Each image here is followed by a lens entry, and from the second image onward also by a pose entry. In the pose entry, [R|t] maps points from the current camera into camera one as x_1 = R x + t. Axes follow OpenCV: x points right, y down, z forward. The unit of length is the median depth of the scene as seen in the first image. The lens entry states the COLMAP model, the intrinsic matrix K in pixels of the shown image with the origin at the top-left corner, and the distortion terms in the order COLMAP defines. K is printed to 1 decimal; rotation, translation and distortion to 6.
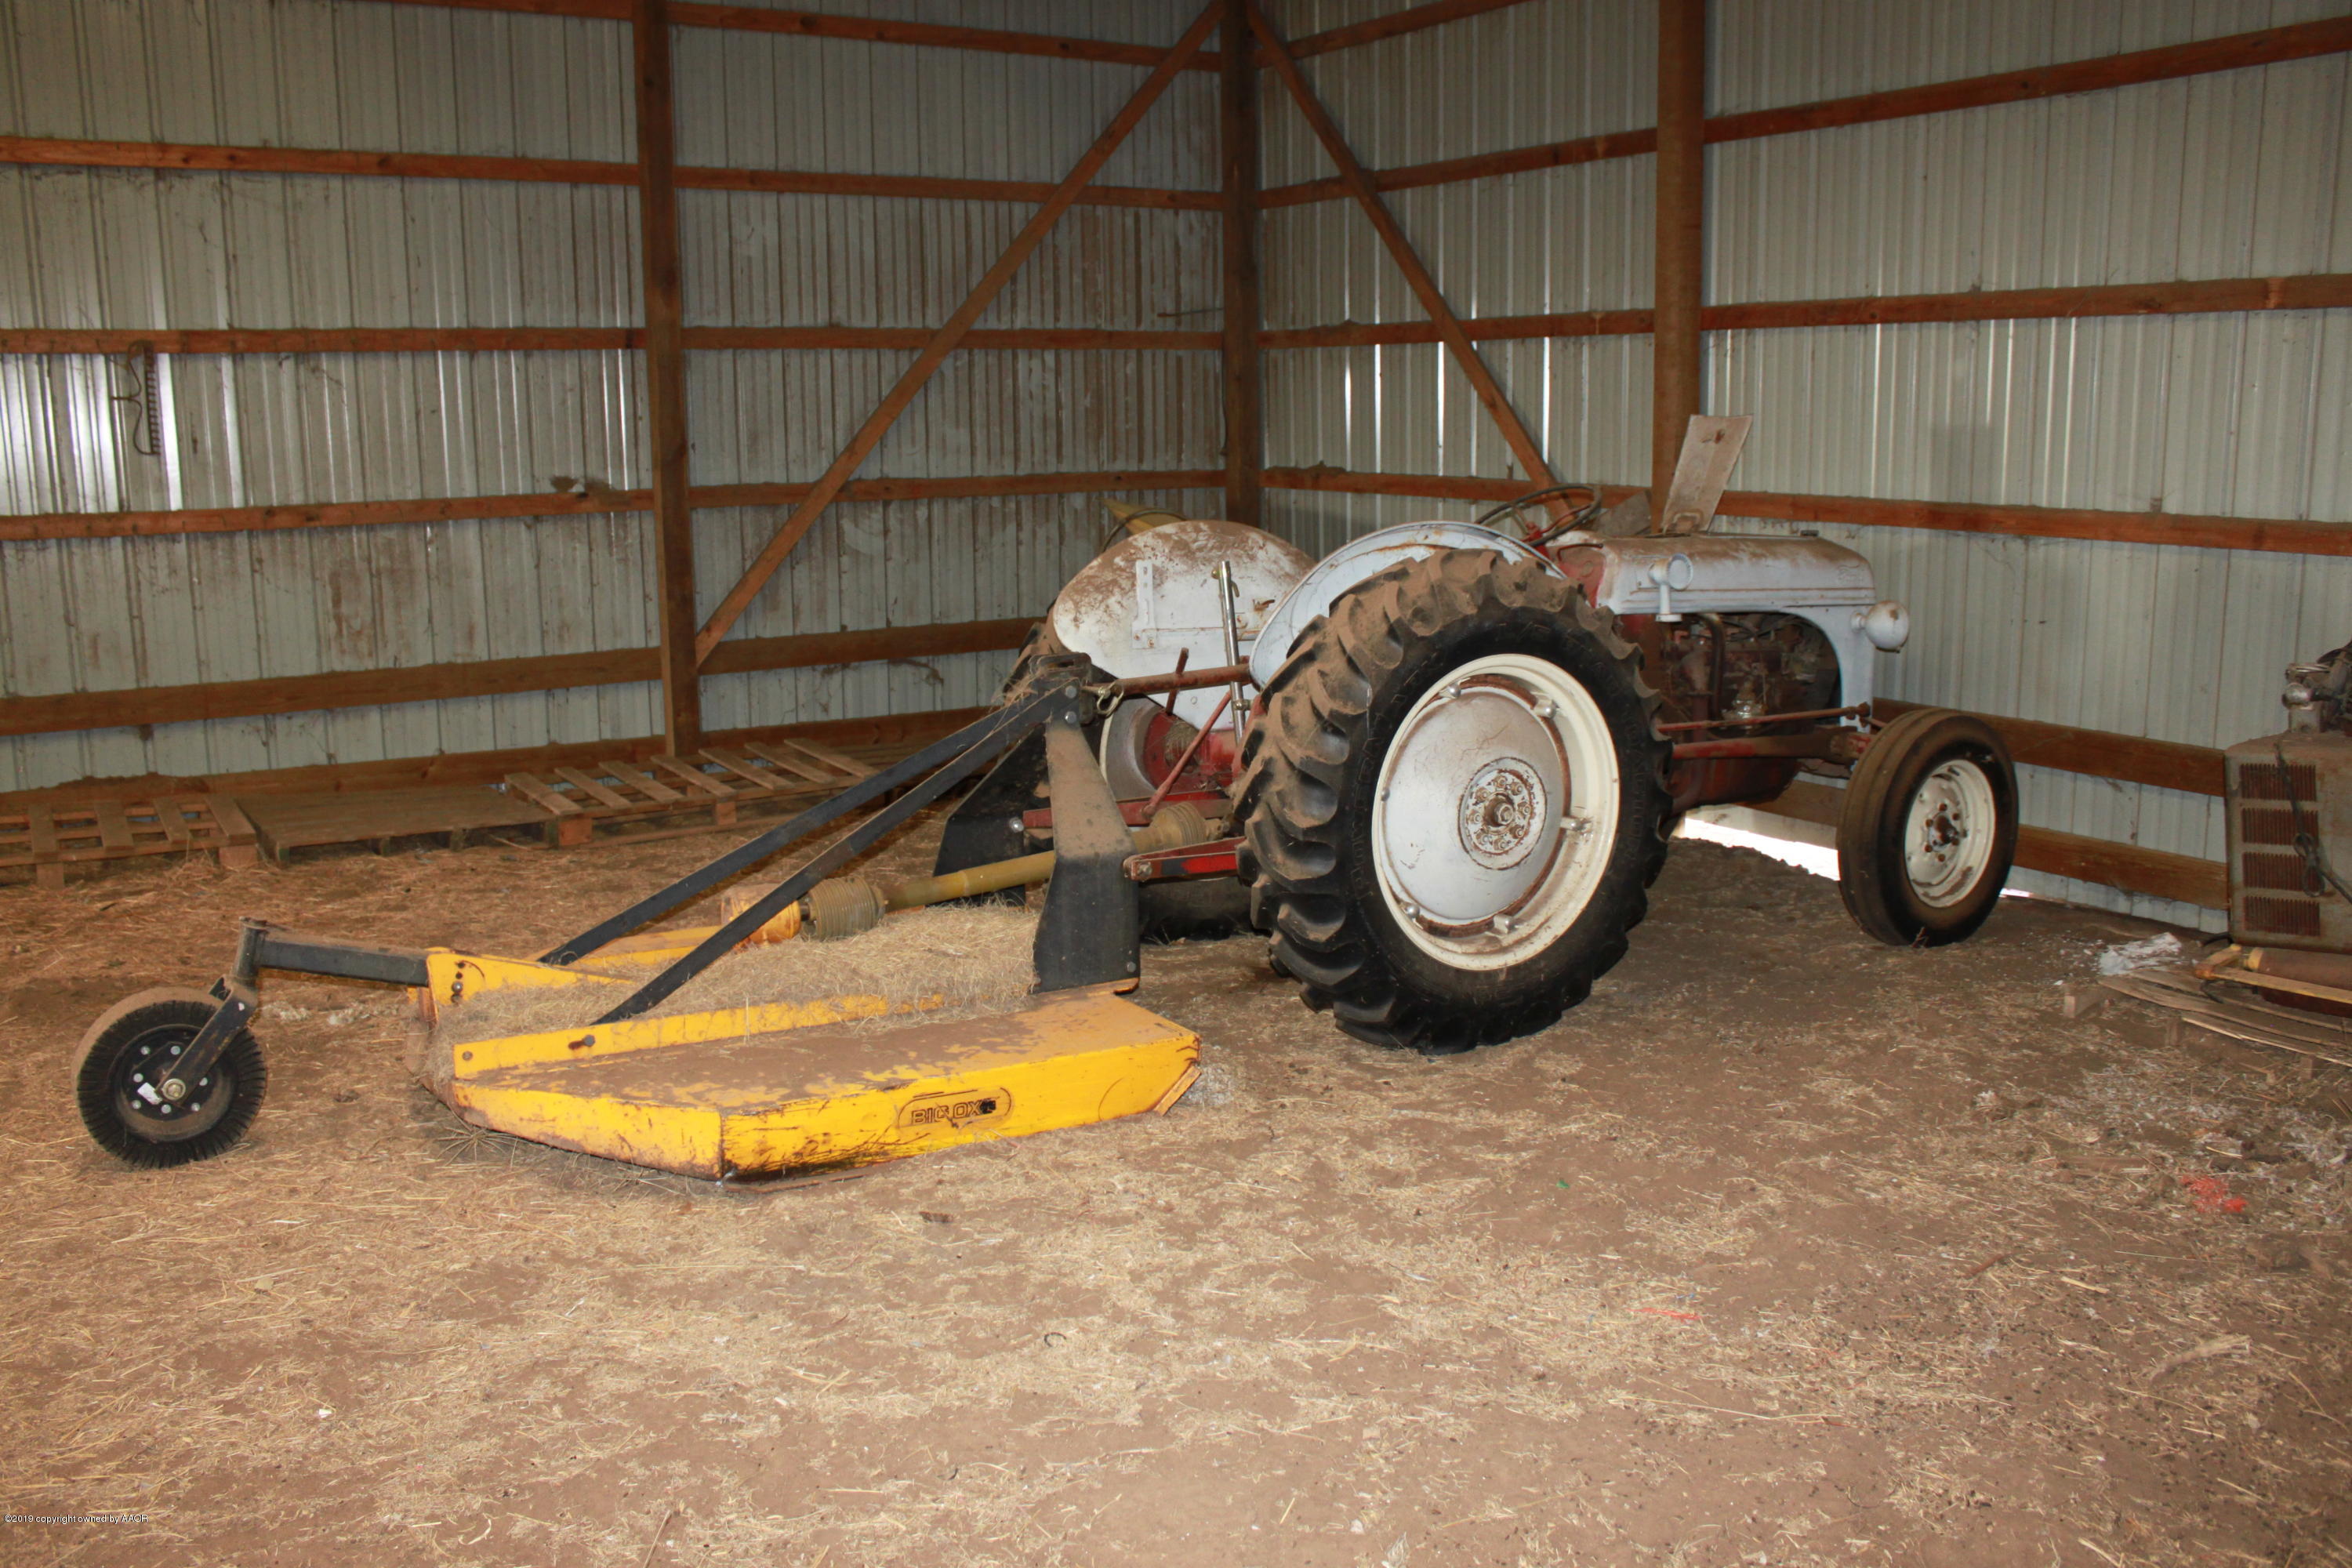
lens RADIAL K [[1958.0, 0, 1178.3], [0, 1958.0, 751.1], [0, 0, 1]] dist [-0.168038, 0.143689]
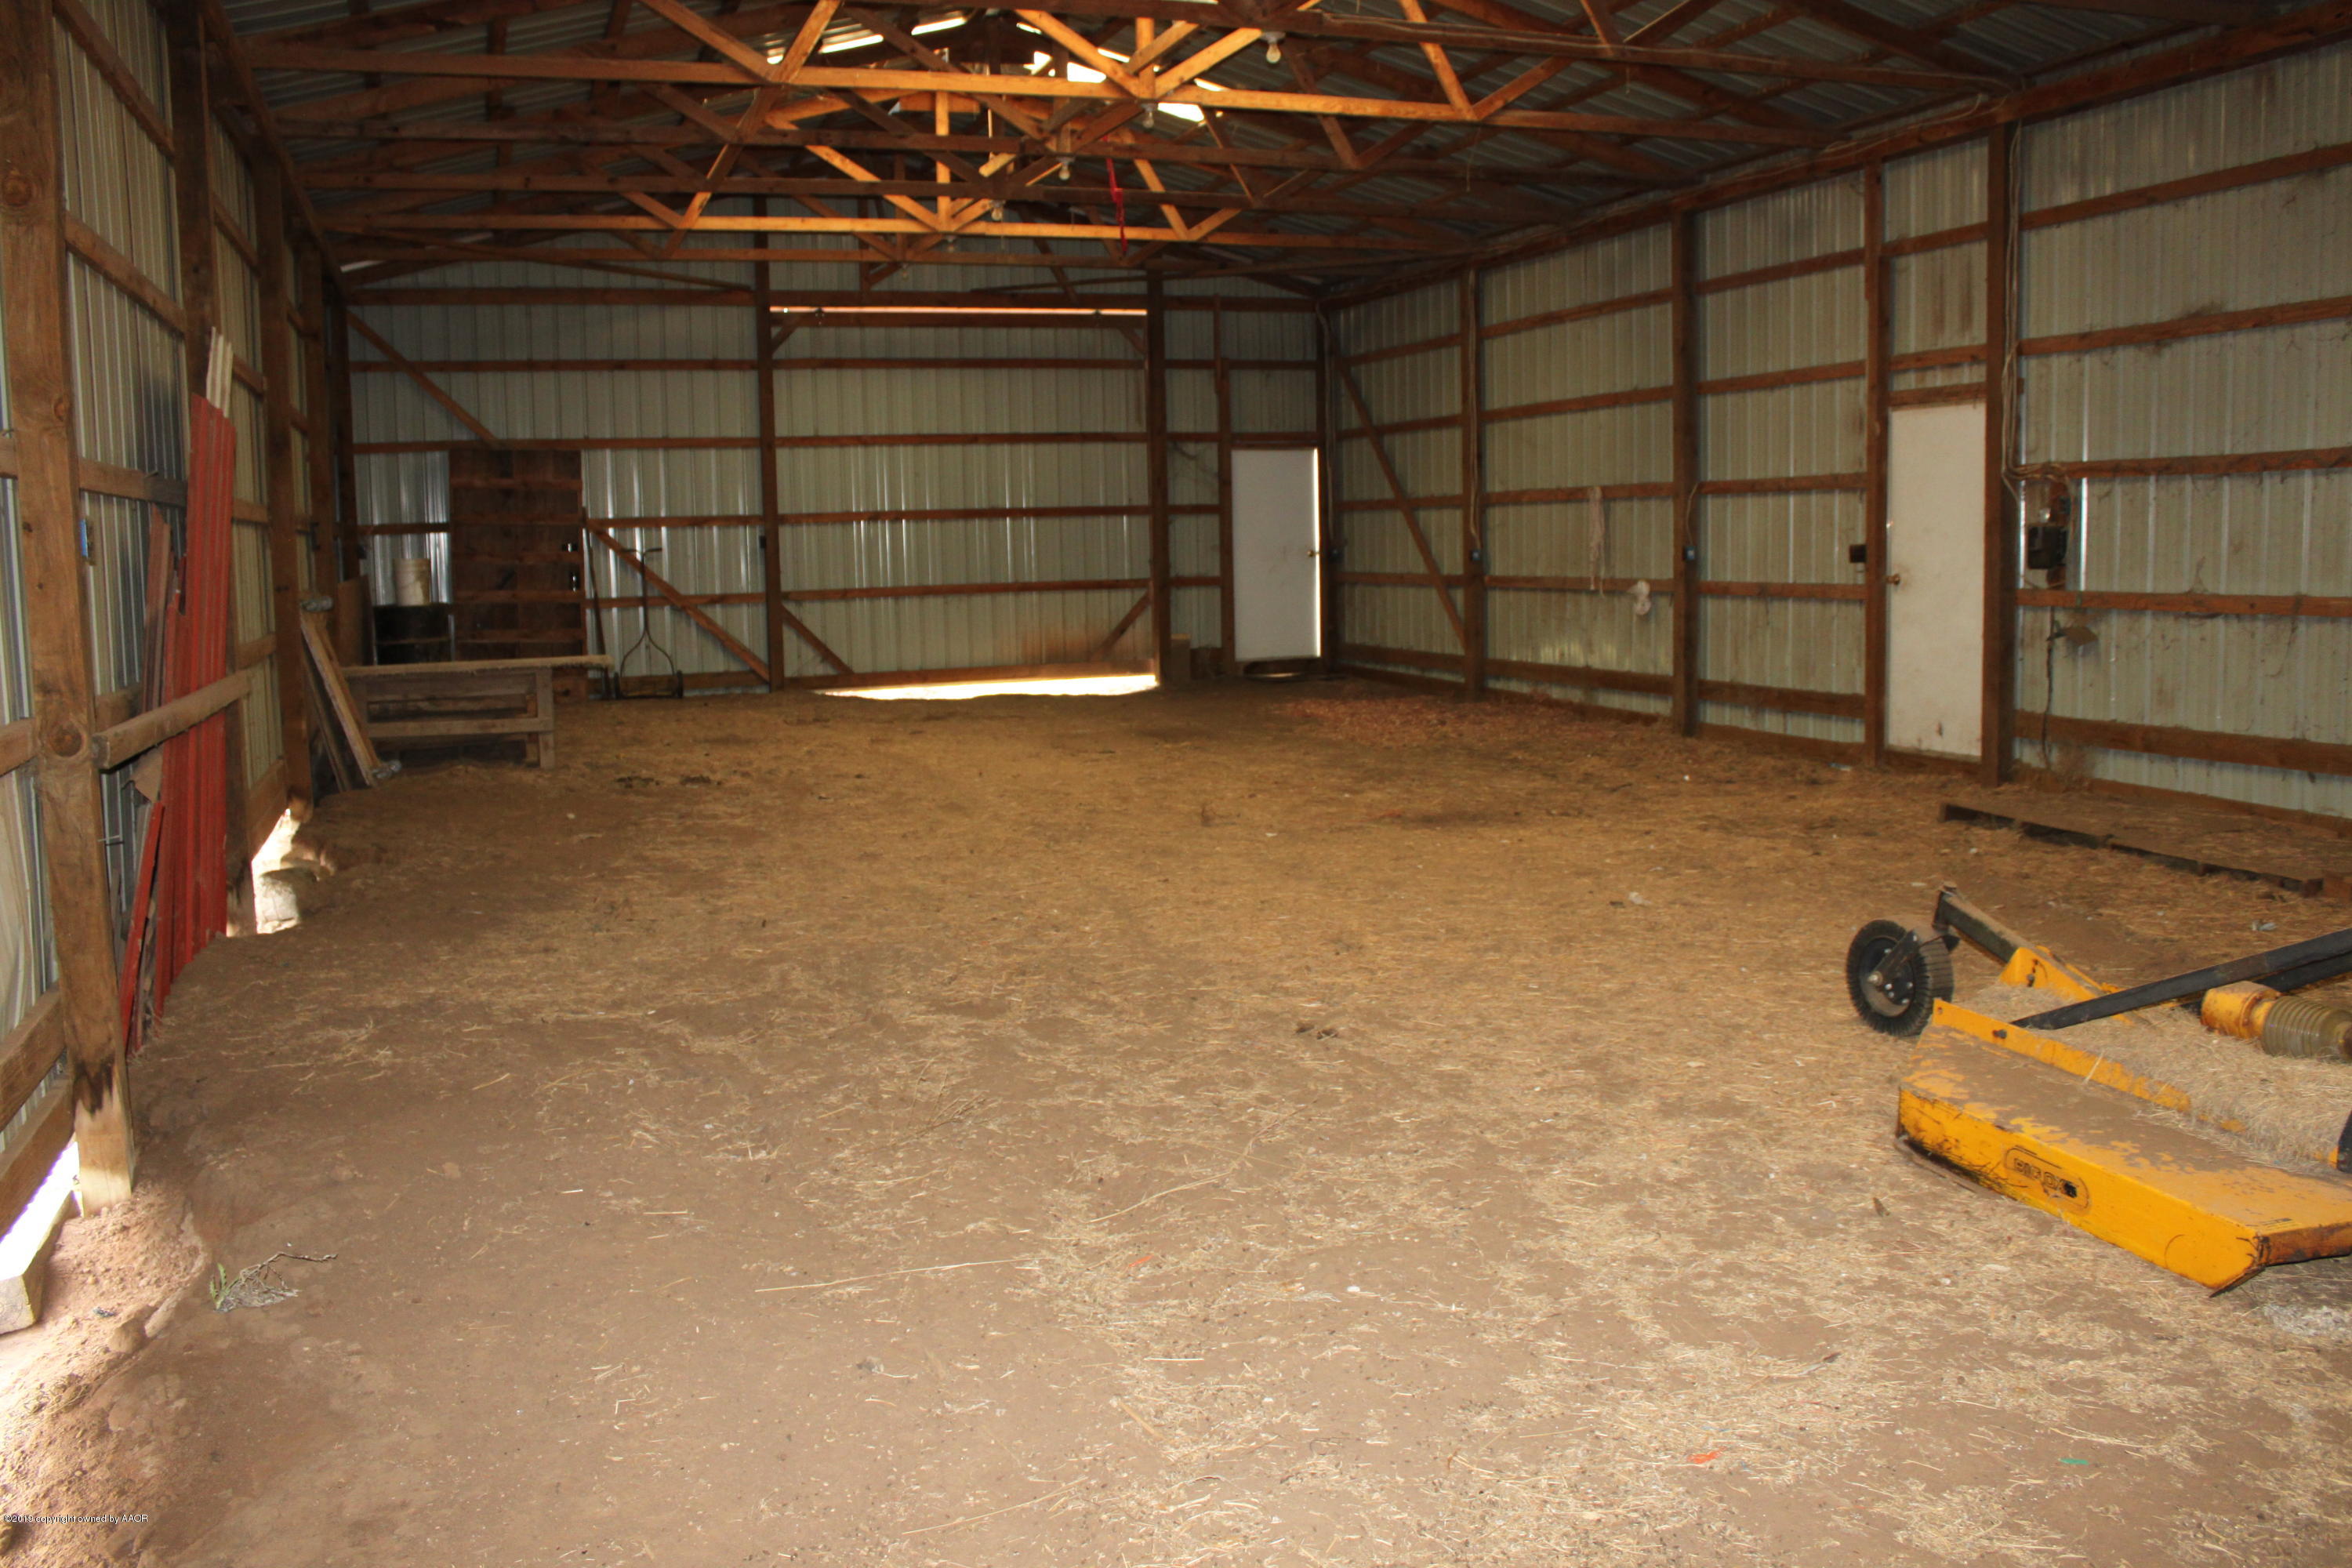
lens RADIAL K [[1958.0, 0, 1178.3], [0, 1958.0, 751.1], [0, 0, 1]] dist [-0.168038, 0.143689]
pose [[-0.223712, 0.118589, -0.967414, 1.159397], [-0.130156, 0.980045, 0.150235, -0.172847], [0.965926, 0.159524, -0.203813, 0.811216]]
